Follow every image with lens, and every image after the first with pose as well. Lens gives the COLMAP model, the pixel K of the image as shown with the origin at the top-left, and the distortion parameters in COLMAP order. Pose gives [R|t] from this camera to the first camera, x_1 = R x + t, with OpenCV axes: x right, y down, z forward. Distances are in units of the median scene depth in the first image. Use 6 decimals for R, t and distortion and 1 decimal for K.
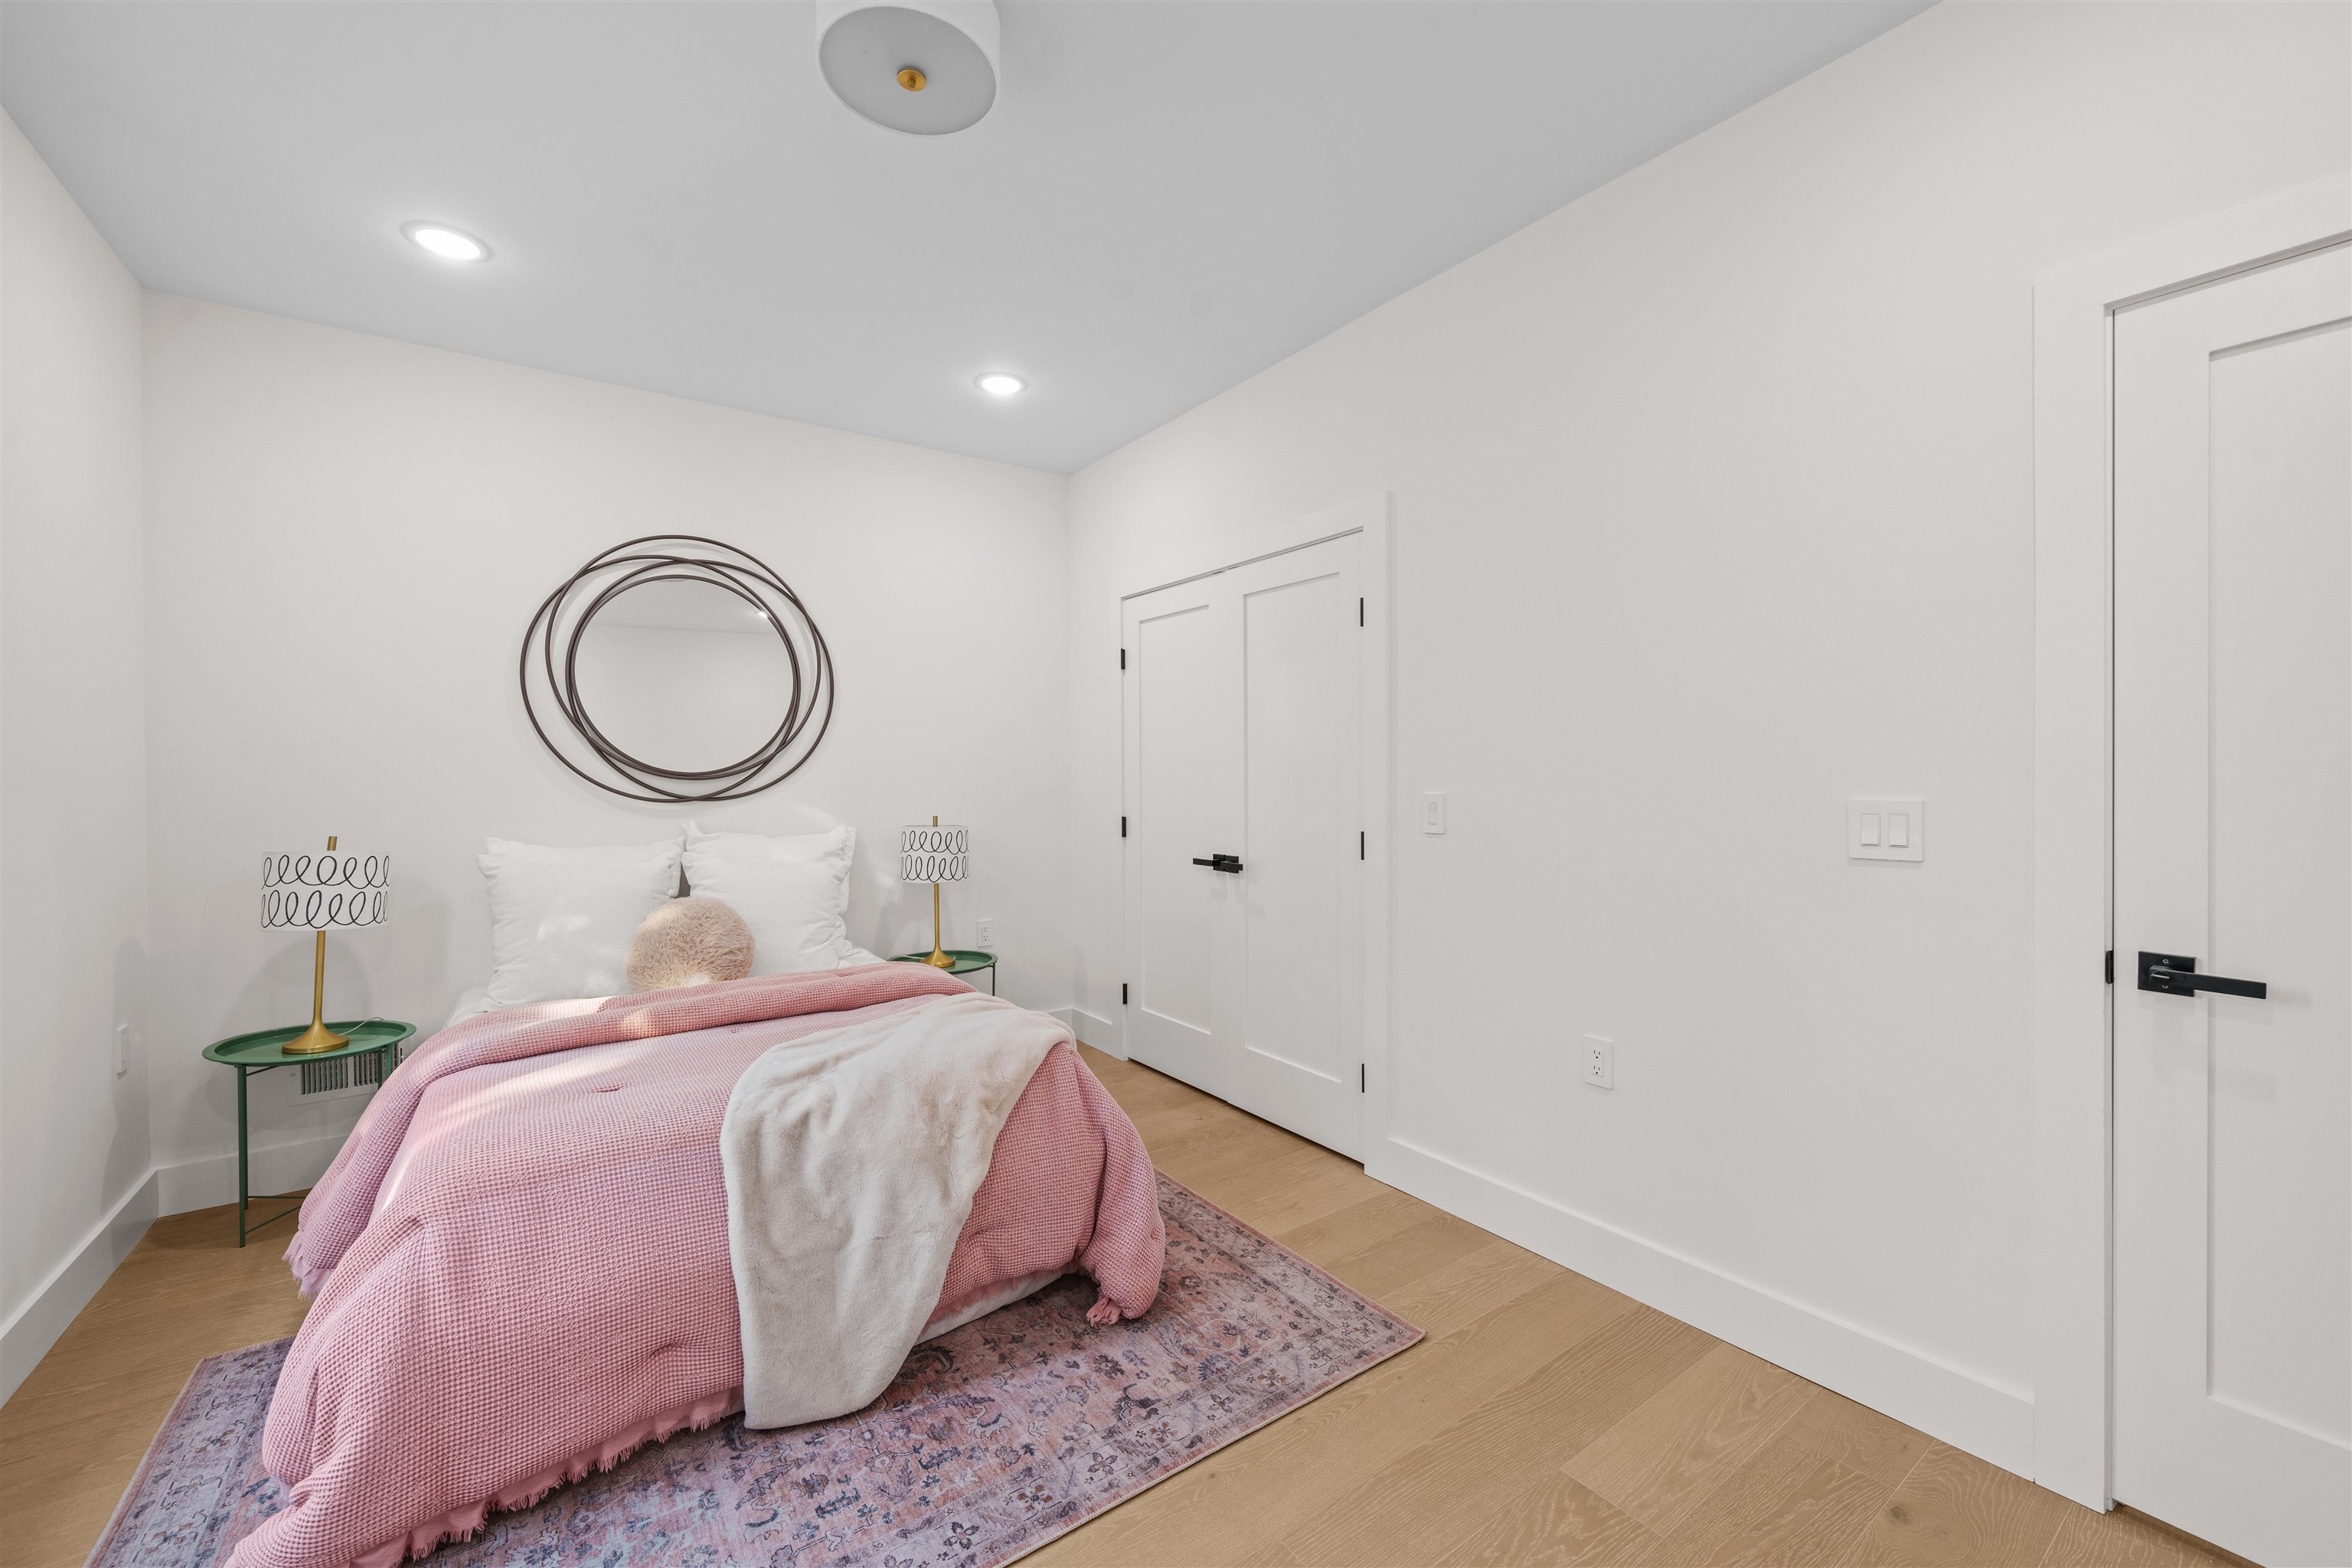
lens RADIAL K [[924.9, 0, 1158.6], [0, 924.9, 777.7], [0, 0, 1]] dist [-0.002002, 0.000438]
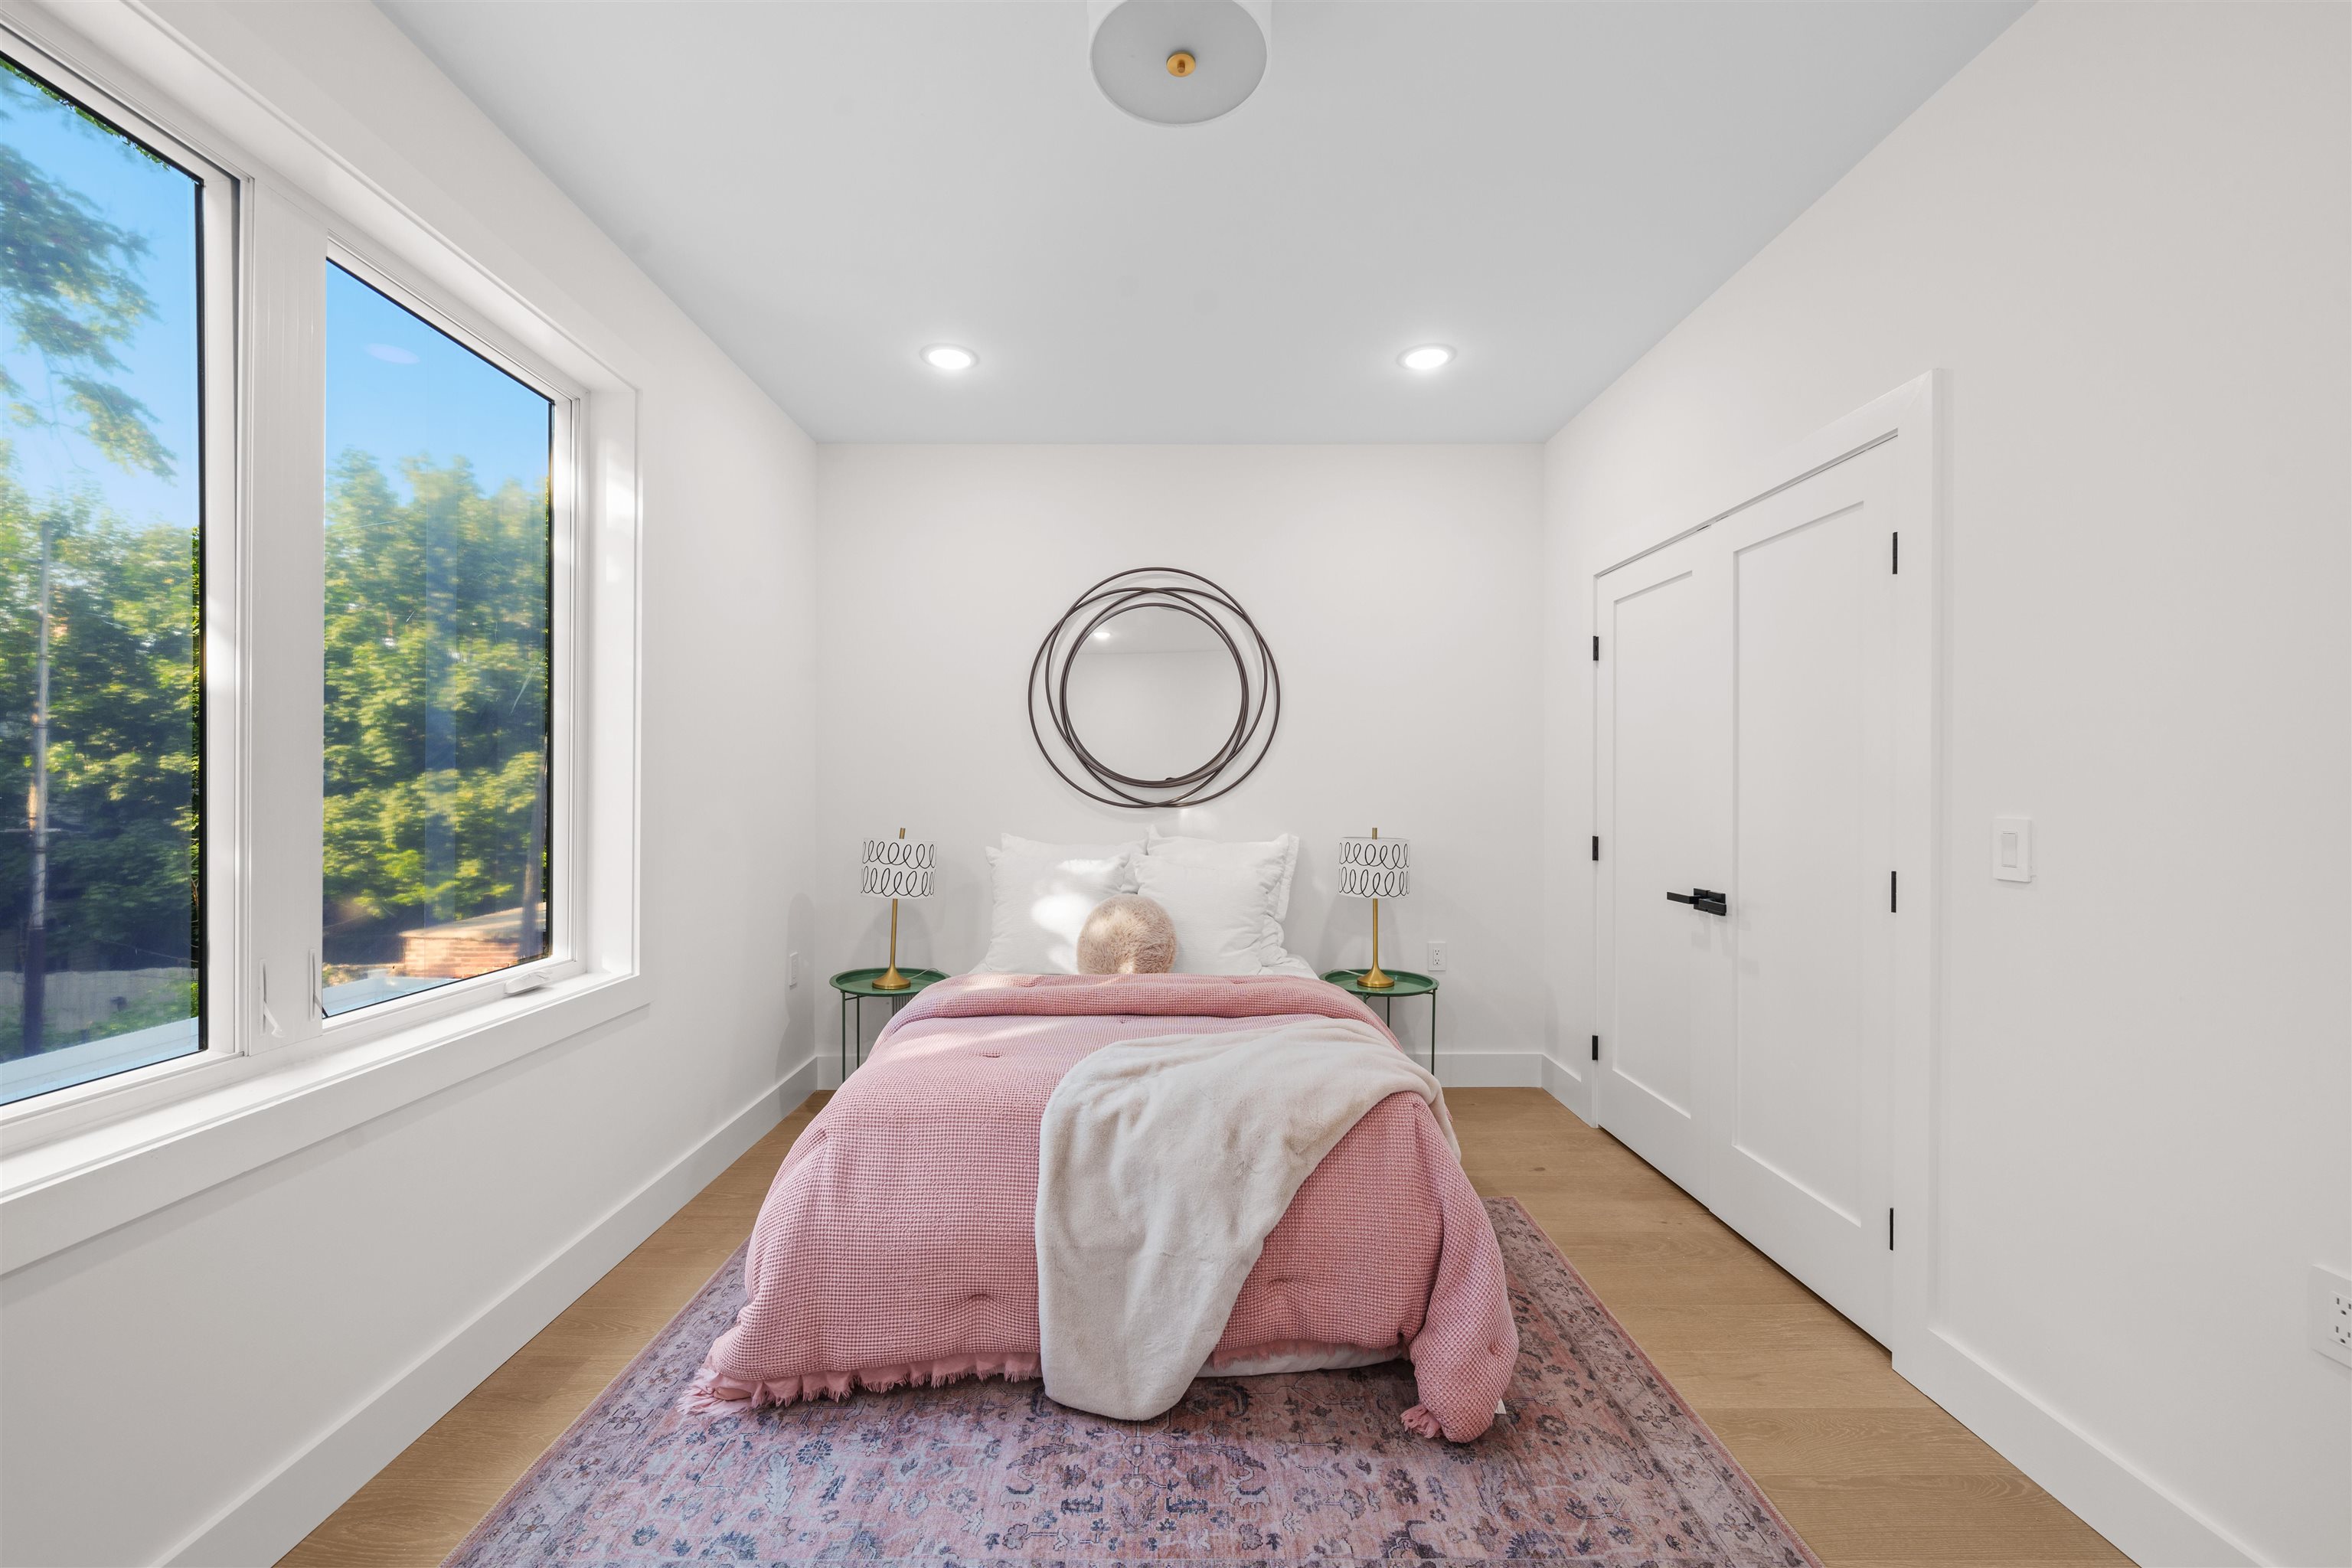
lens RADIAL K [[924.9, 0, 1171.9], [0, 924.9, 784.5], [0, 0, 1]] dist [-0.002002, 0.000438]
pose [[0.820474, 0.006433, -0.571648, 0.204430], [-0.008380, 0.999965, -0.000775, -0.001364], [0.571623, 0.005427, 0.820498, 0.149843]]
